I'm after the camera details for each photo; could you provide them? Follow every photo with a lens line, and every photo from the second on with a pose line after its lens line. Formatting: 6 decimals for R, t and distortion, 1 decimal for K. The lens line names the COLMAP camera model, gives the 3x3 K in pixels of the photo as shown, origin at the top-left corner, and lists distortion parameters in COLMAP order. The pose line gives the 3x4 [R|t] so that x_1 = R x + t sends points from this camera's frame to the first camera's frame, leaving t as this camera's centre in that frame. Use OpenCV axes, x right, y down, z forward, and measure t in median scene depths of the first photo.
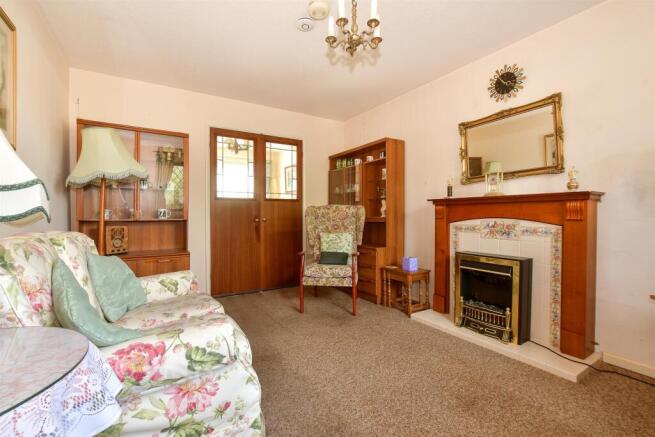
lens RADIAL K [[284.5, 0, 328.0], [0, 284.5, 220.7], [0, 0, 1]] dist [0.000877, 0.000041]
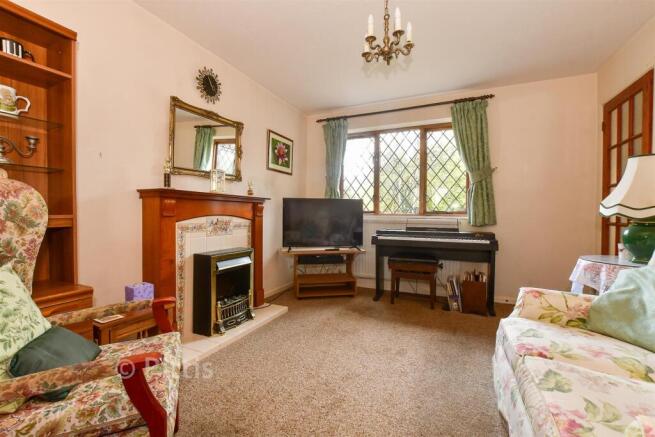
lens RADIAL K [[284.5, 0, 328.1], [0, 284.5, 212.2], [0, 0, 1]] dist [0.000877, 0.000041]
pose [[-0.522434, -0.008269, 0.852639, -0.483944], [0.000035, 0.999953, 0.009719, -0.029728], [-0.852680, 0.005107, -0.522409, 1.155471]]
